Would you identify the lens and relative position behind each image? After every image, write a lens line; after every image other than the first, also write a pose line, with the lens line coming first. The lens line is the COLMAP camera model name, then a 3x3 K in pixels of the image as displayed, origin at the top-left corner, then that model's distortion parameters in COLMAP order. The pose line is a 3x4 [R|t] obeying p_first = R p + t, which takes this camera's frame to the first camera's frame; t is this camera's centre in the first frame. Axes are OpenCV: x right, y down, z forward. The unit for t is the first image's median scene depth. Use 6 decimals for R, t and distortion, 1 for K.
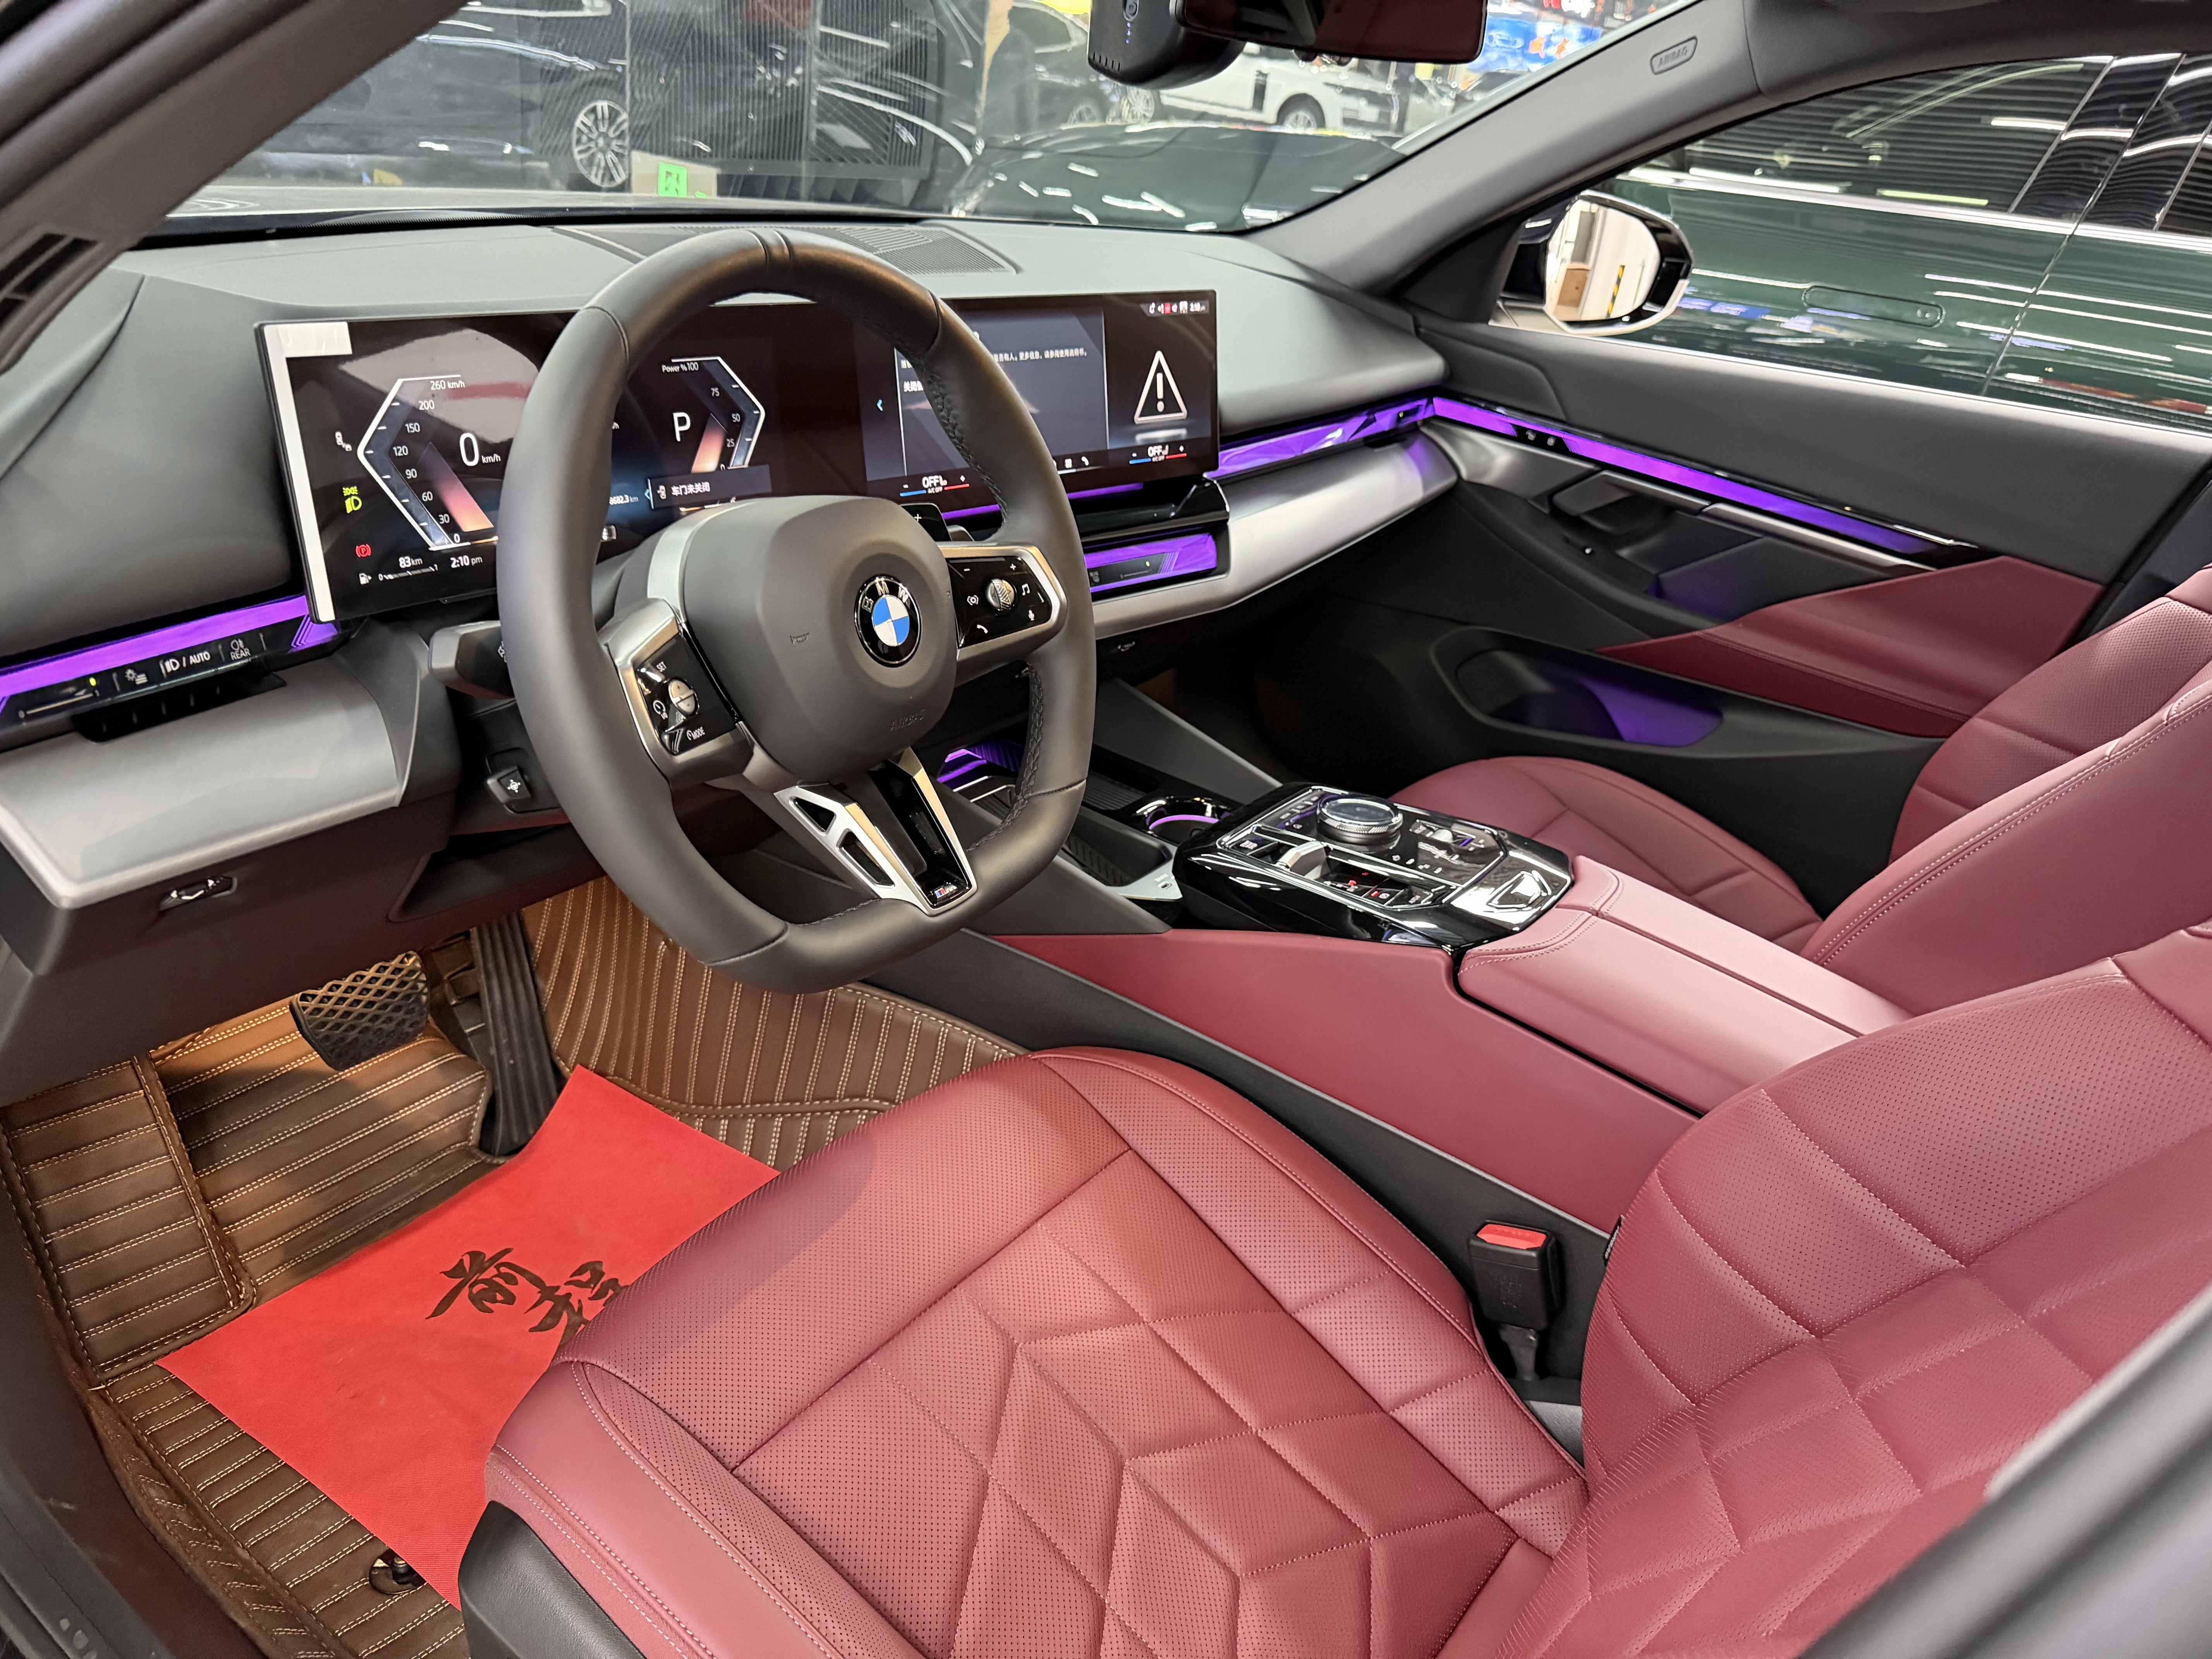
lens RADIAL K [[1574.8, 0, 1107.4], [0, 1574.8, 841.6], [0, 0, 1]] dist [0.030833, -0.048607]
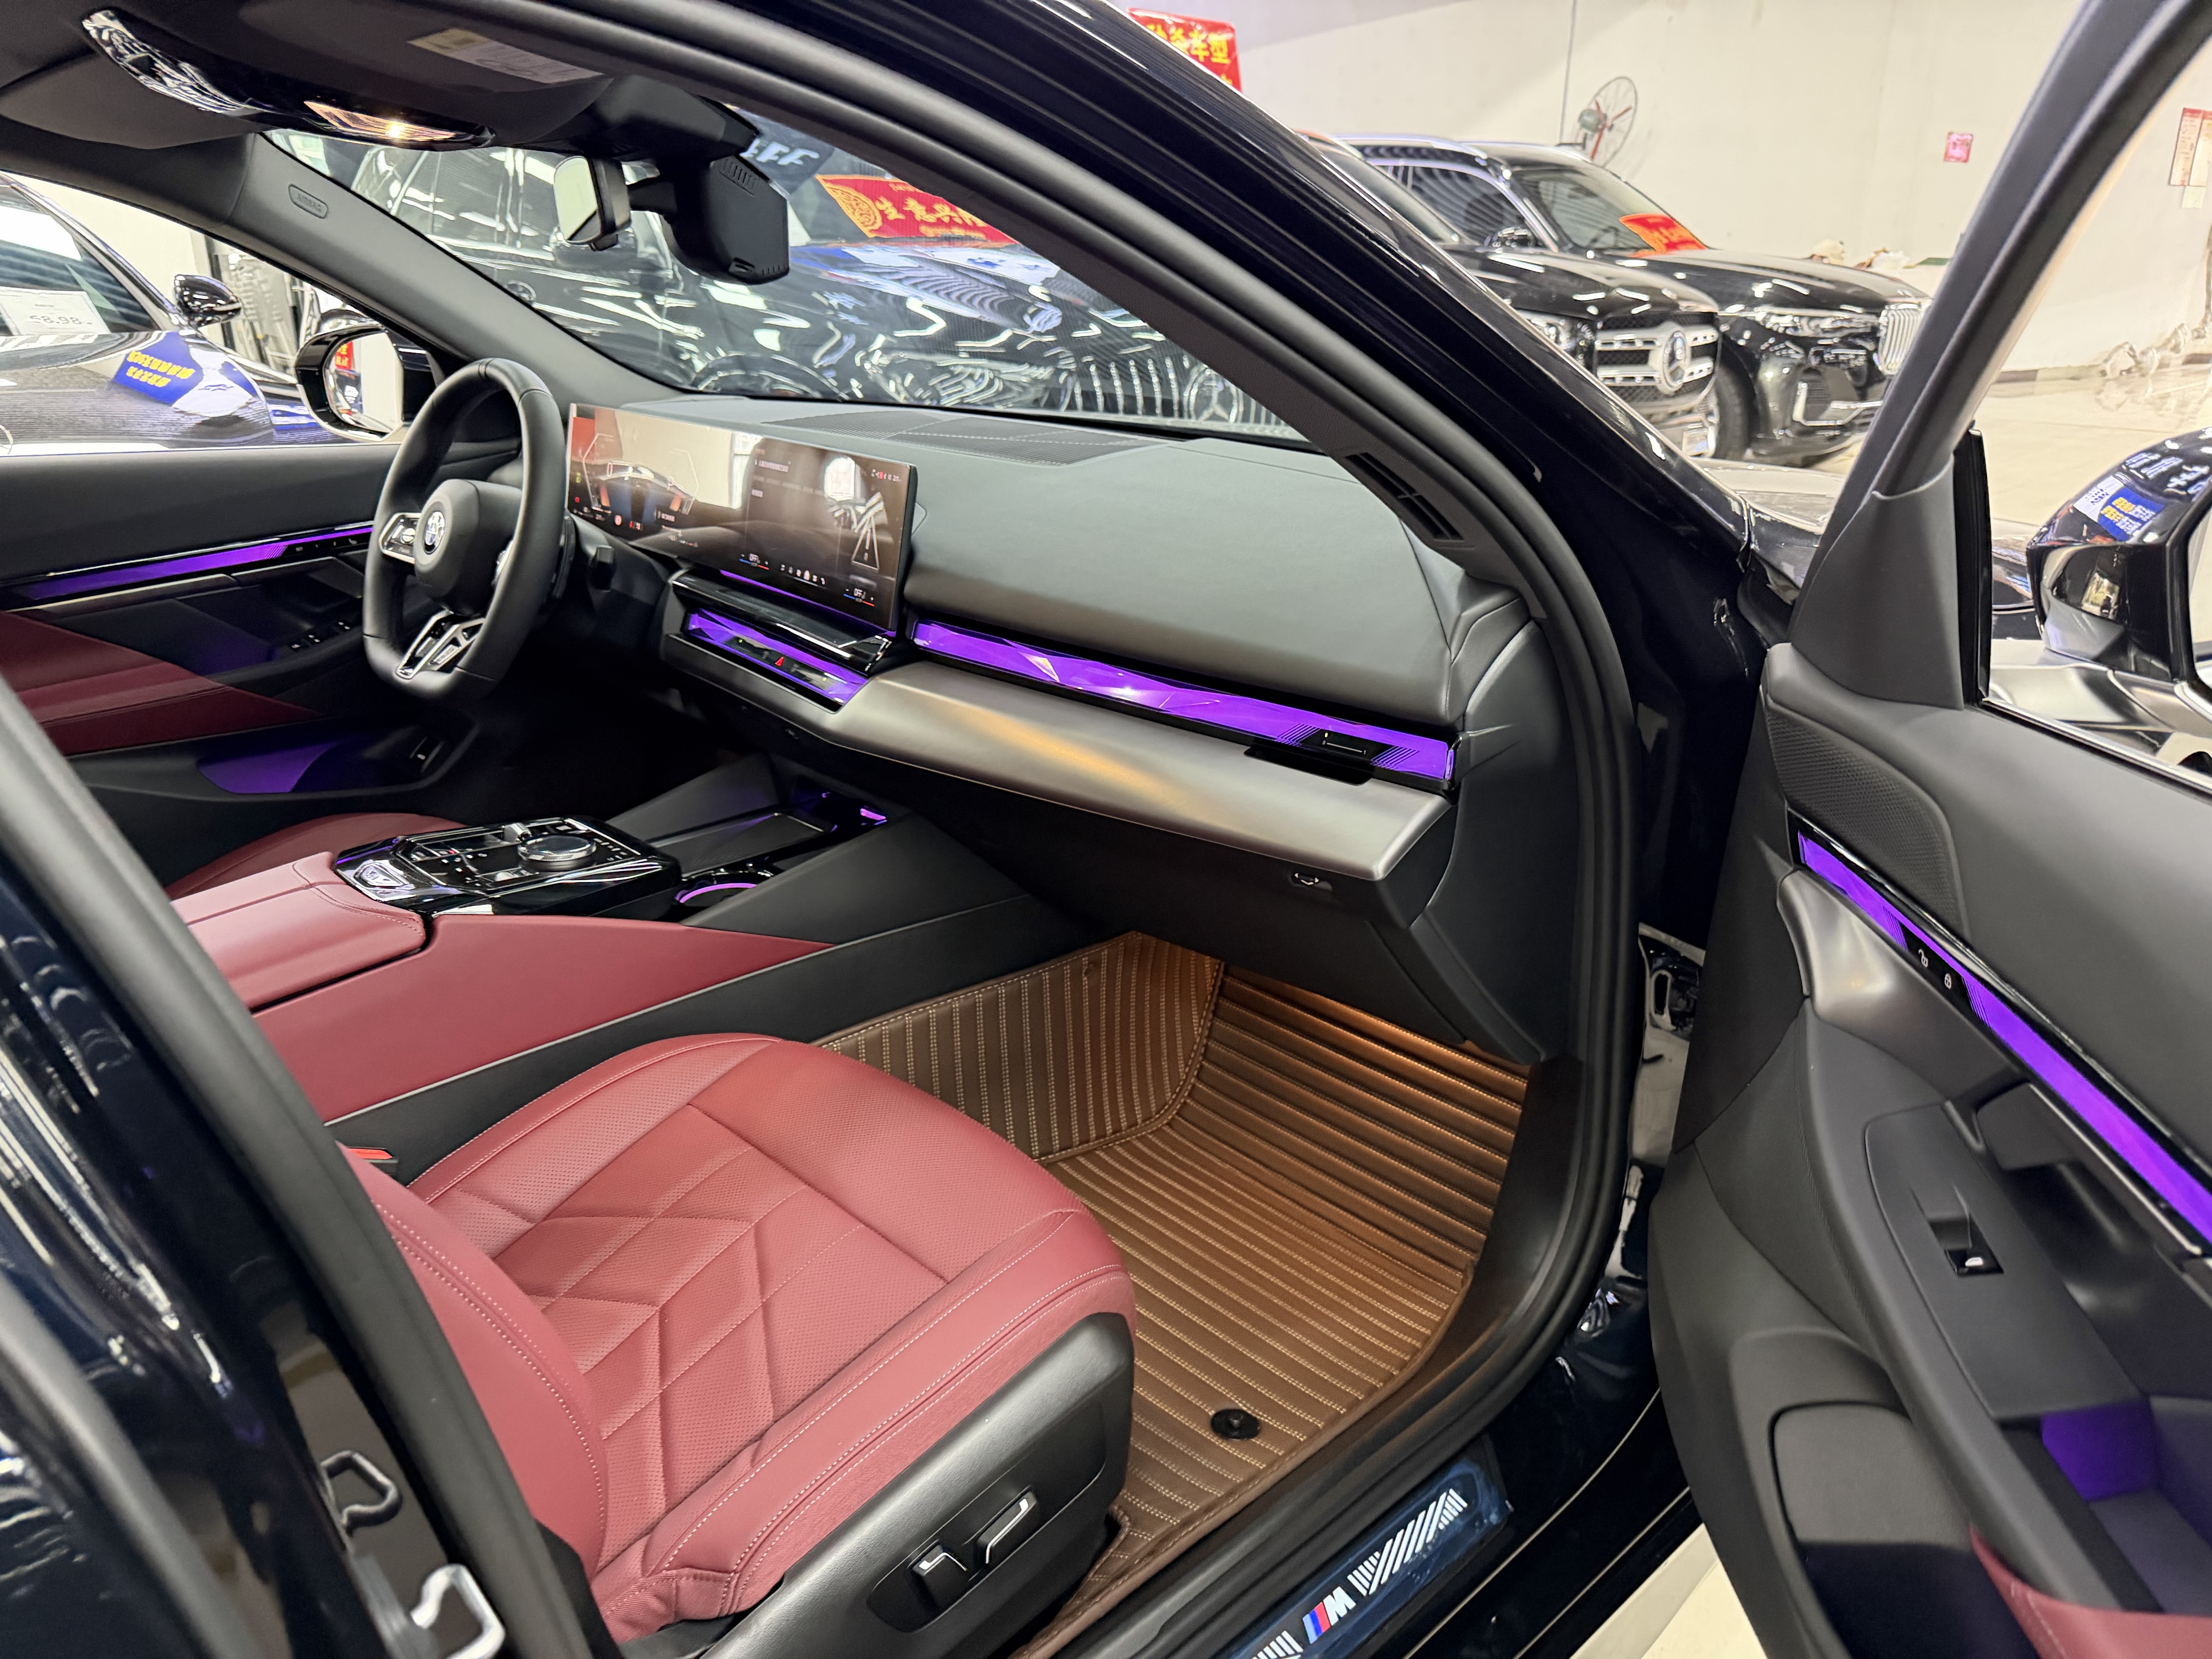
lens RADIAL K [[1574.8, 0, 1134.5], [0, 1574.8, 831.4], [0, 0, 1]] dist [0.030833, -0.048607]
pose [[-0.171515, 0.222760, -0.959667, 1.182854], [-0.459926, 0.843332, 0.277955, -0.537300], [0.871235, 0.489049, -0.042191, 1.376987]]
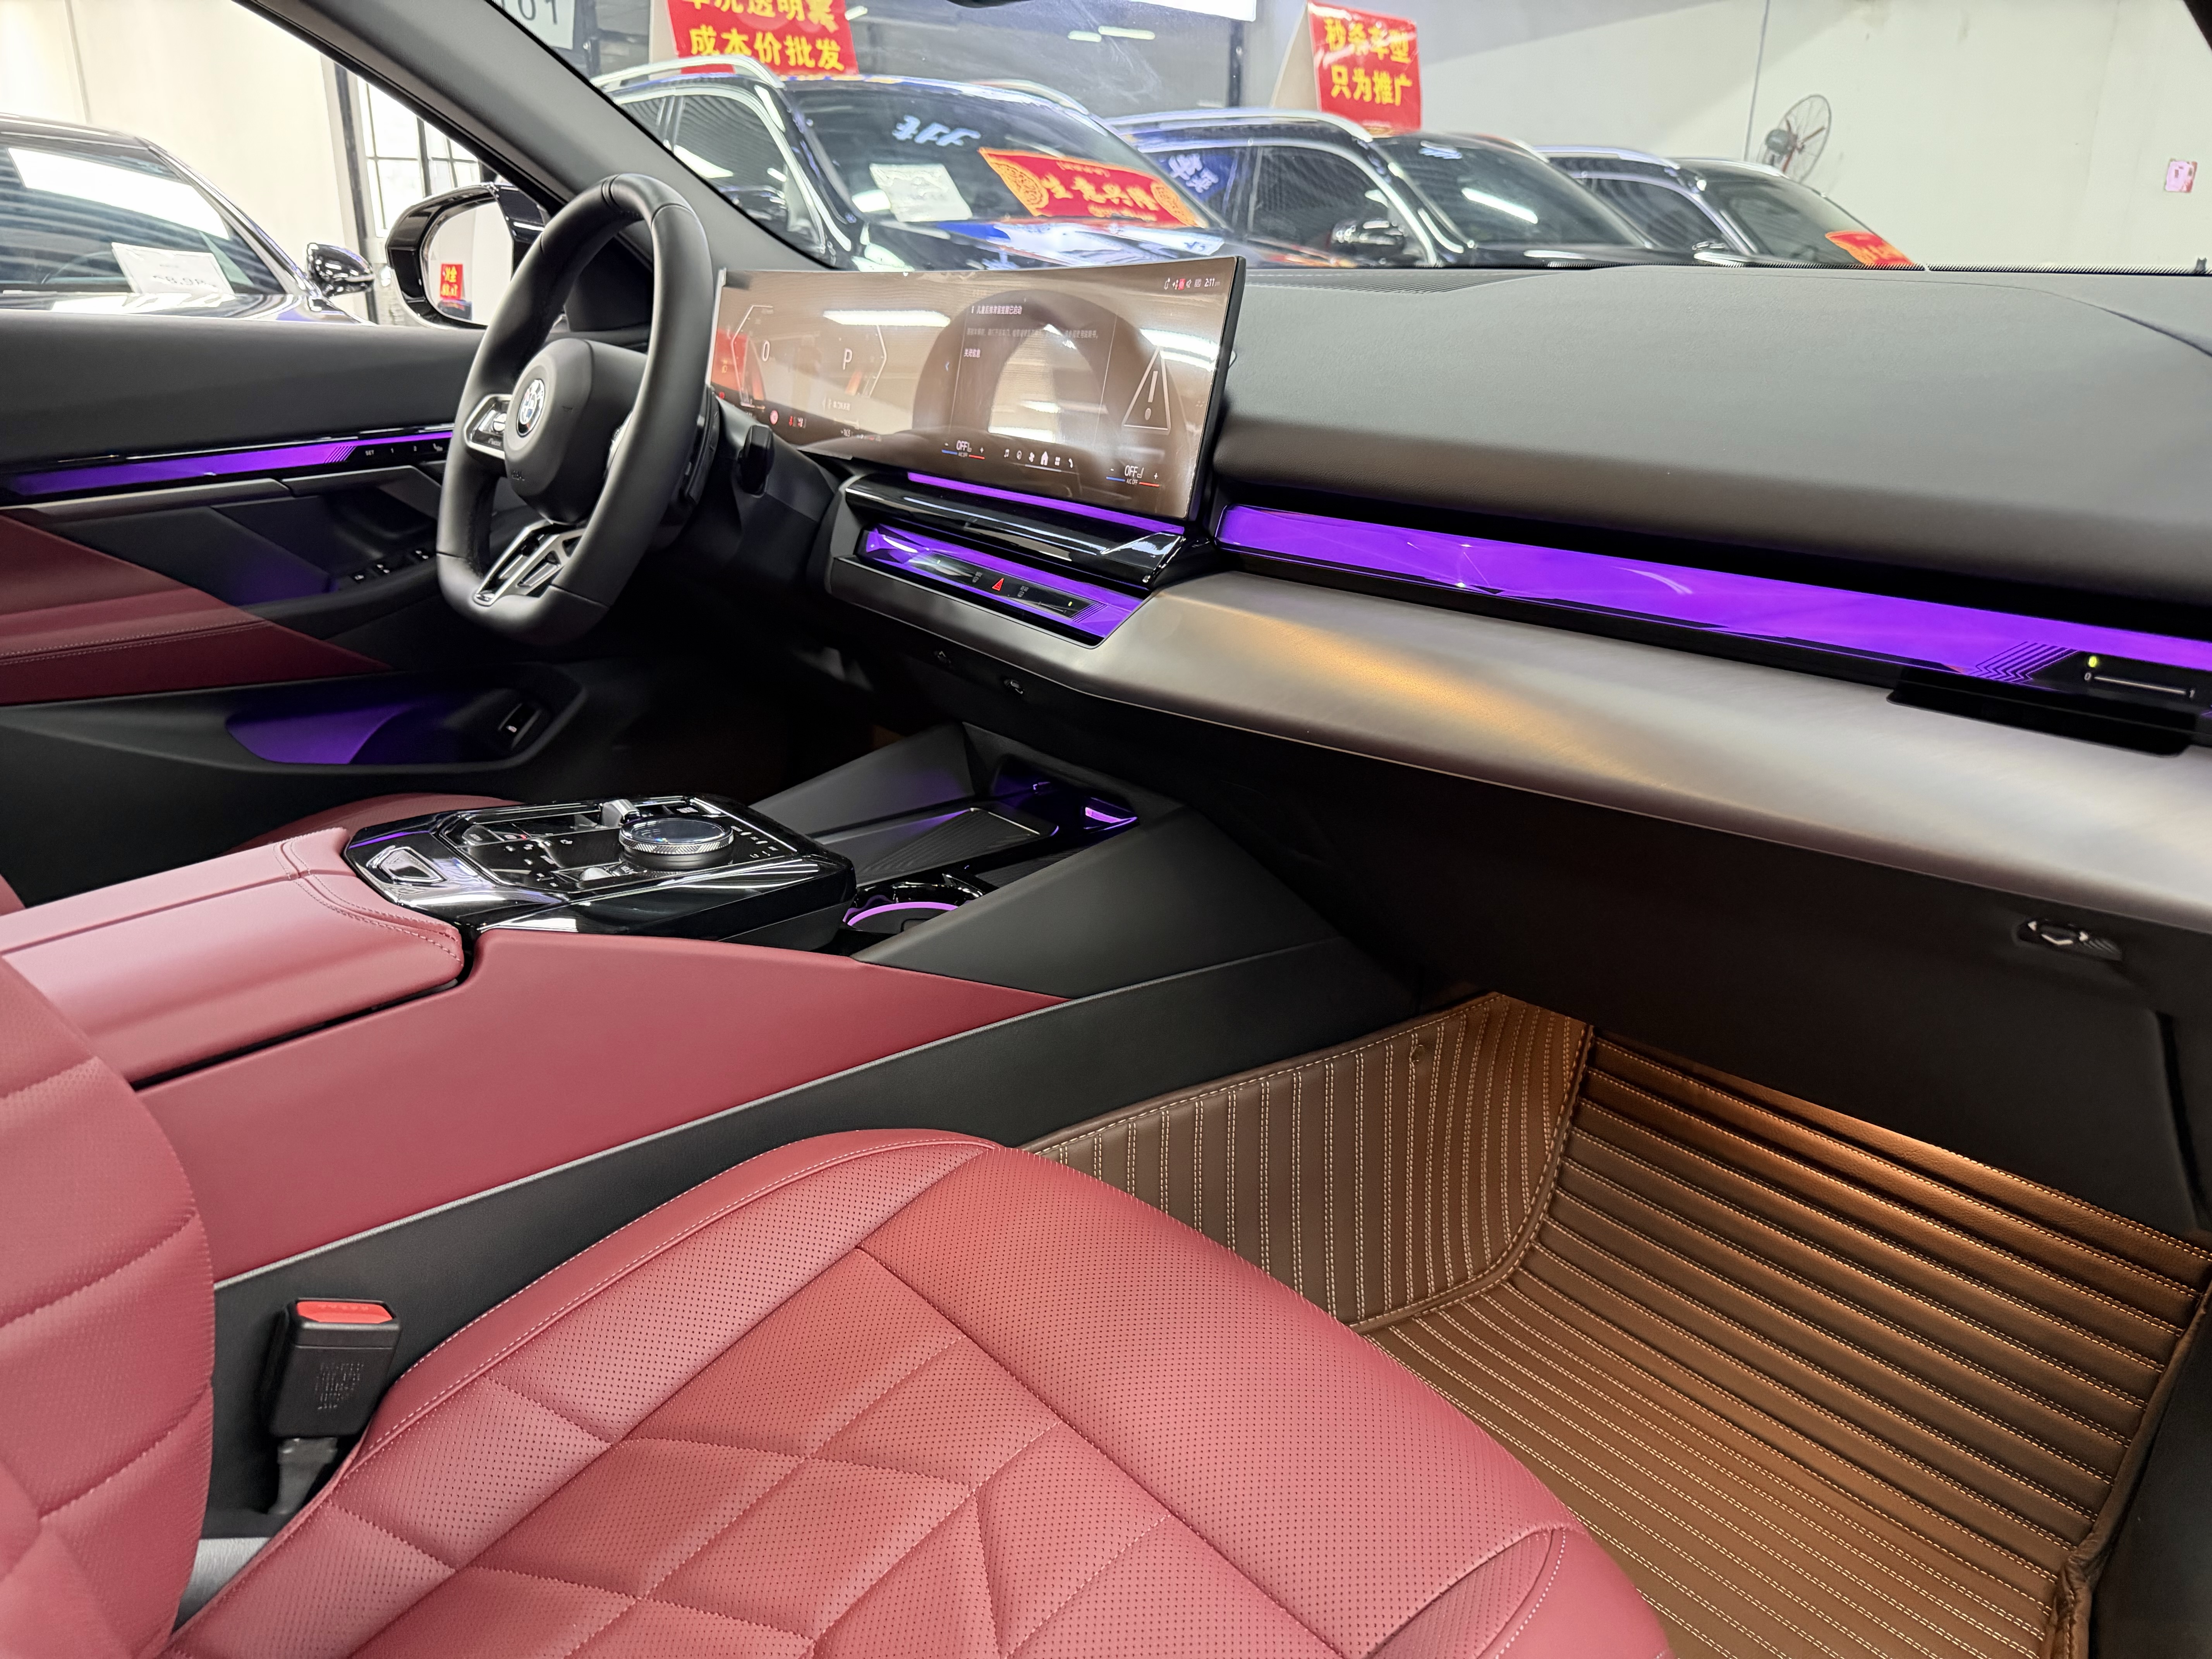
lens RADIAL K [[1574.8, 0, 1101.5], [0, 1574.8, 825.8], [0, 0, 1]] dist [0.030833, -0.048607]
pose [[-0.260291, 0.182726, -0.948082, 0.818304], [-0.469775, 0.833900, 0.289694, -0.333658], [0.843540, 0.520790, -0.131217, 1.237712]]
